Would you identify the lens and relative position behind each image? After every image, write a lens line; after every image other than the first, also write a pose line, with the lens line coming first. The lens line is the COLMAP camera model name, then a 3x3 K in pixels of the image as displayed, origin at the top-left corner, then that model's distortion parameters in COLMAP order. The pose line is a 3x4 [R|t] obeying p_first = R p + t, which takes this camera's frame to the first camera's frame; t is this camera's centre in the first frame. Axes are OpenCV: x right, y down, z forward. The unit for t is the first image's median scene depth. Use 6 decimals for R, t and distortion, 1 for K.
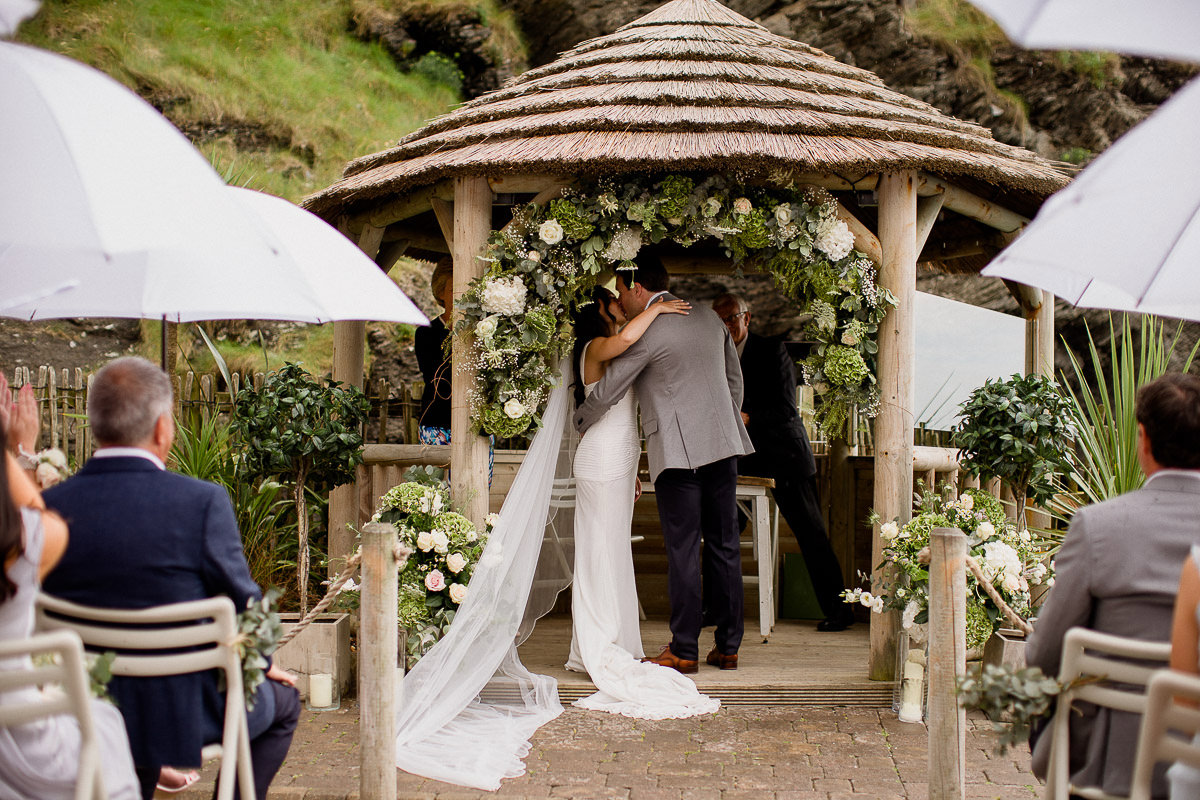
lens RADIAL K [[1903.6, 0, 606.6], [0, 1903.6, 396.9], [0, 0, 1]] dist [-0.075484, 0.000000]
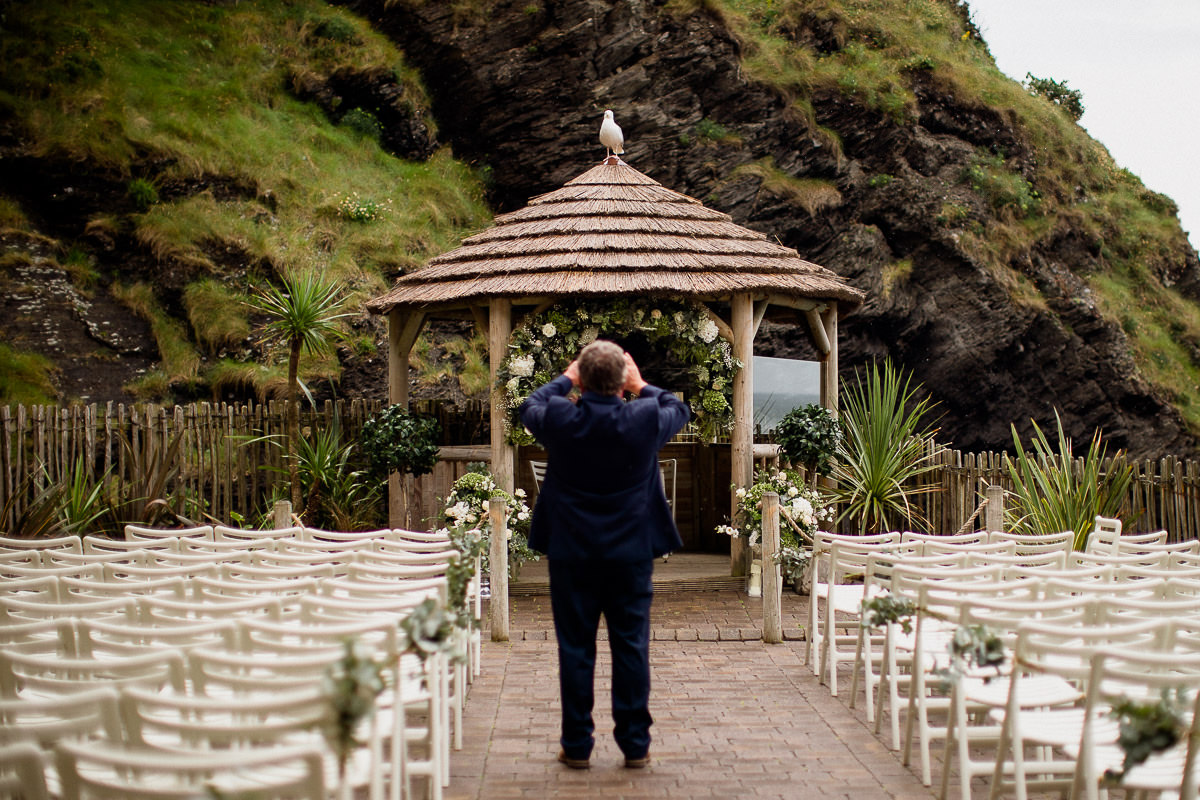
lens RADIAL K [[1903.6, 0, 731.2], [0, 1903.6, 406.7], [0, 0, 1]] dist [-0.075484, 0.000000]
pose [[0.988777, -0.020264, 0.148020, -0.112447], [0.016499, 0.999509, 0.026620, -0.053501], [-0.148487, -0.023879, 0.988626, -0.698680]]
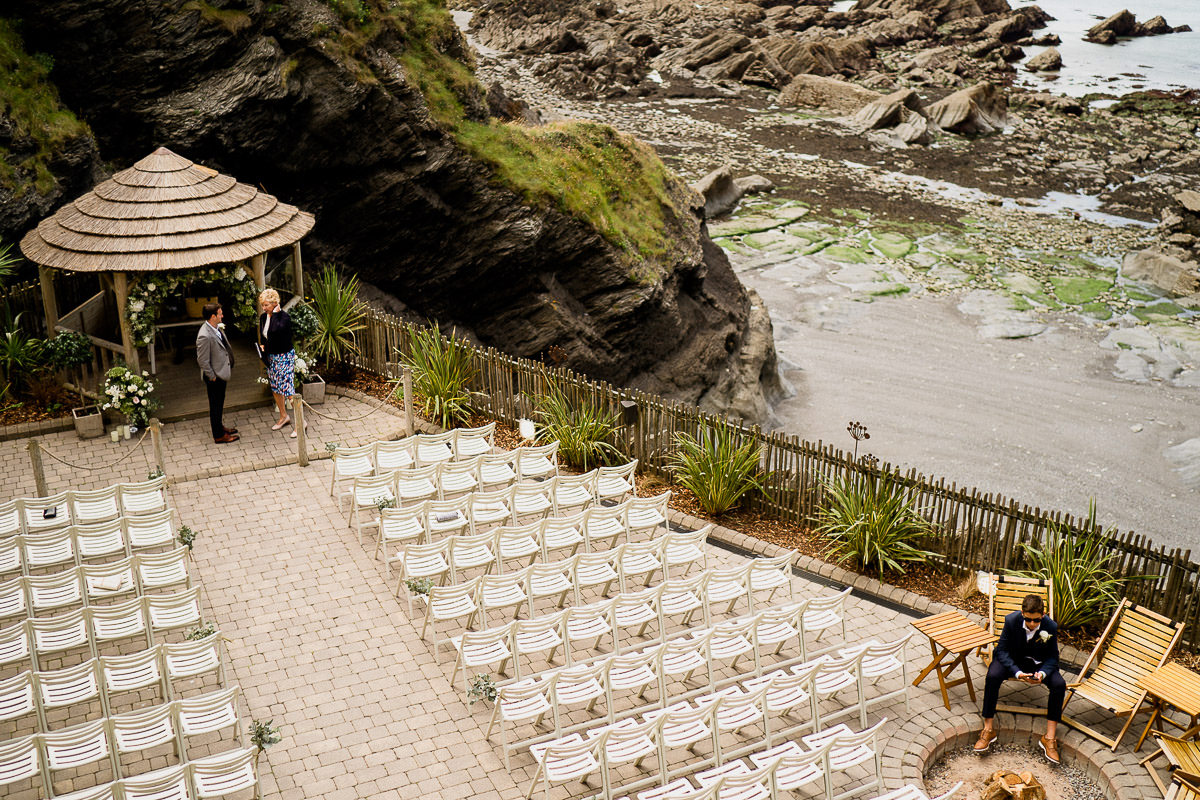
lens RADIAL K [[1100.8, 0, 589.8], [0, 1100.8, 437.9], [0, 0, 1]] dist [-0.090903, 0.000000]
pose [[0.868133, -0.188509, 0.459139, -0.242432], [-0.002298, 0.923530, 0.383519, -0.489707], [-0.496326, -0.334000, 0.801314, -0.794247]]
